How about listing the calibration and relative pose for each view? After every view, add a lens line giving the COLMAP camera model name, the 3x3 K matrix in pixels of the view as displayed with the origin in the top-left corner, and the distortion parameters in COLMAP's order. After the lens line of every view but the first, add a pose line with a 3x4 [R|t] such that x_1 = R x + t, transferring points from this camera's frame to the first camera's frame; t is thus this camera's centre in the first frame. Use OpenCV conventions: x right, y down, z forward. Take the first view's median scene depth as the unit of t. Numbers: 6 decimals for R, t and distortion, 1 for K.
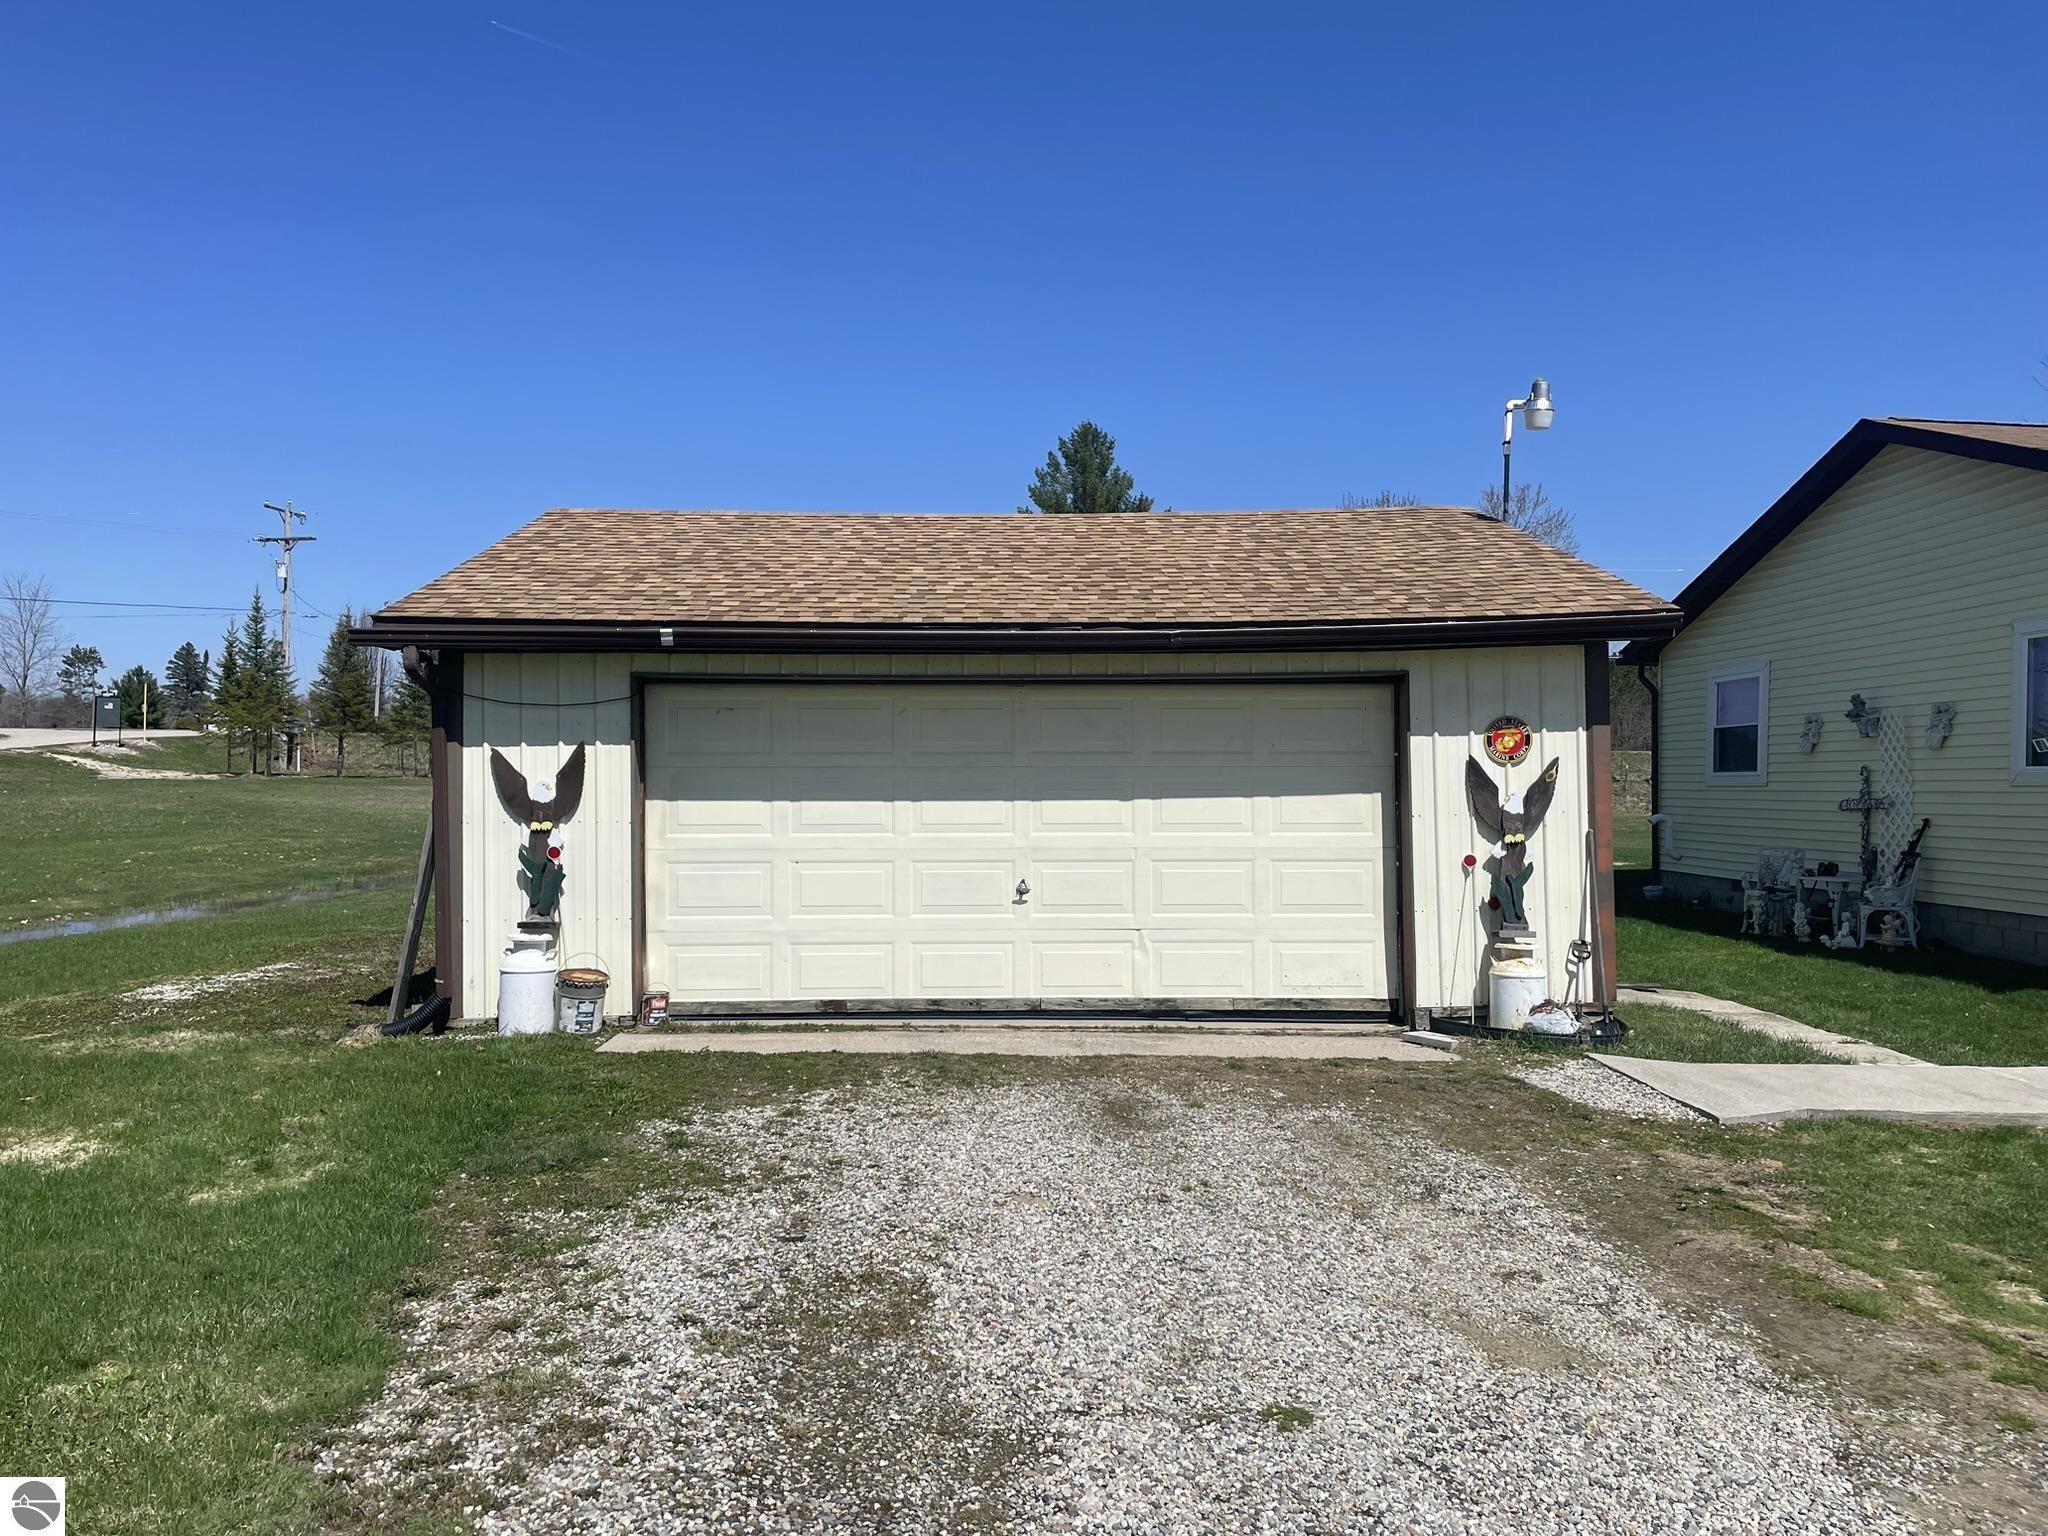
lens RADIAL K [[1551.5, 0, 1001.5], [0, 1551.5, 754.3], [0, 0, 1]] dist [0.072733, -0.092040]
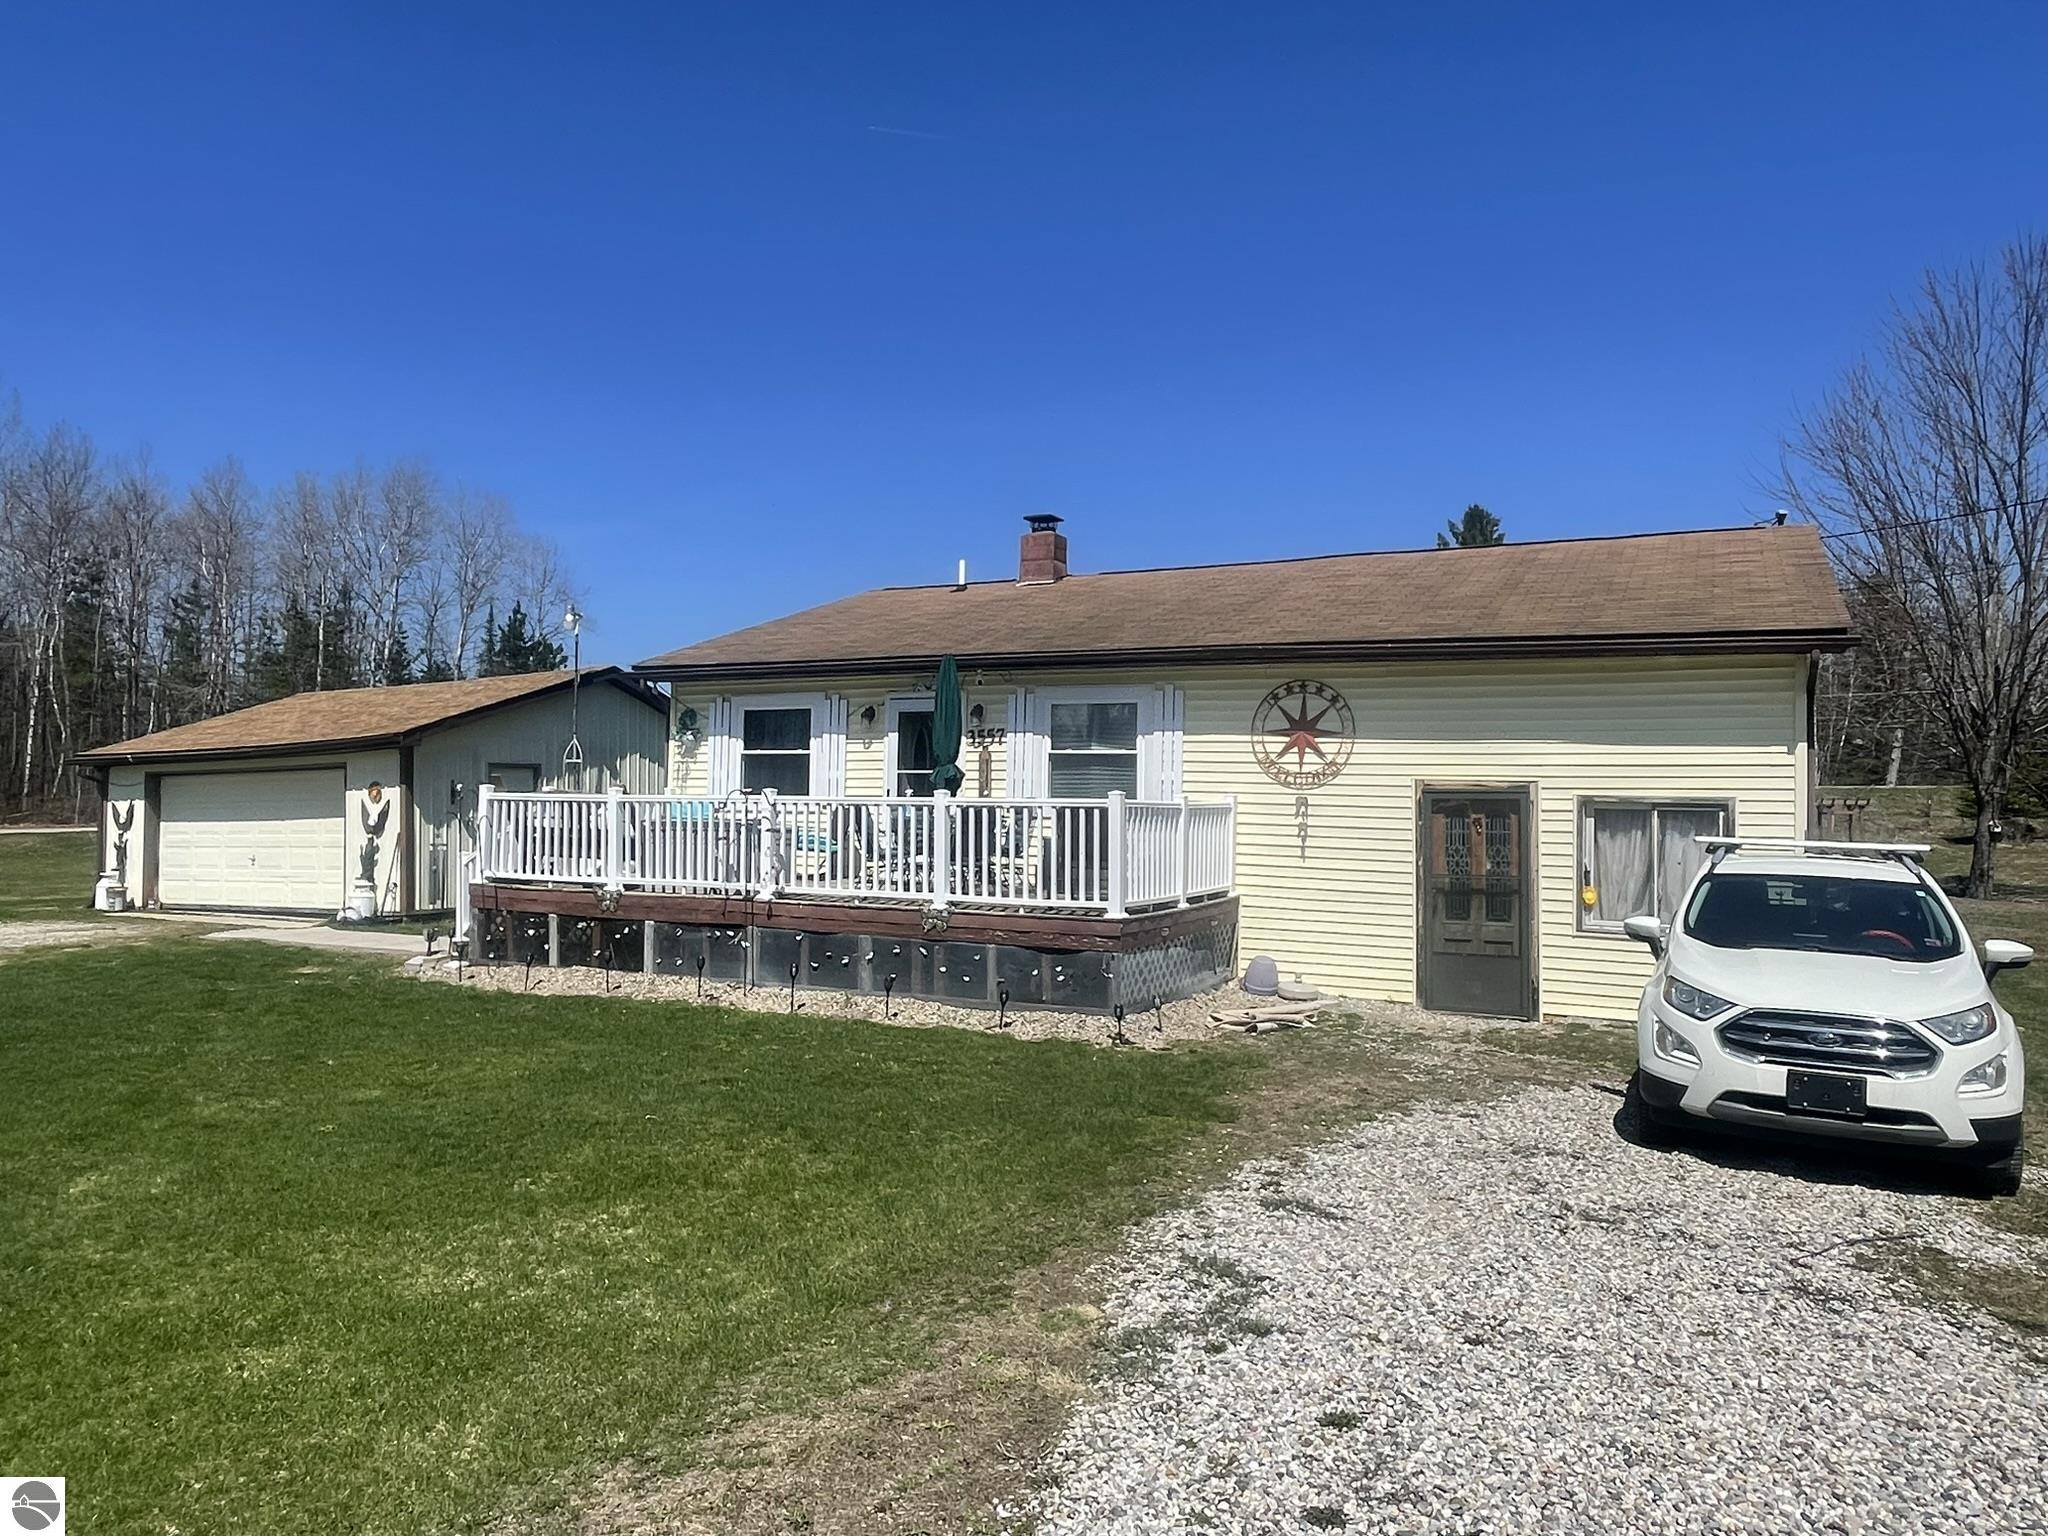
lens RADIAL K [[1344.3, 0, 1021.2], [0, 1344.3, 766.9], [0, 0, 1]] dist [-0.012331, -0.003566]
pose [[0.884397, -0.027495, -0.465925, 2.015236], [0.016367, 0.999476, -0.027912, 0.023683], [0.466448, 0.017059, 0.884384, -0.267264]]
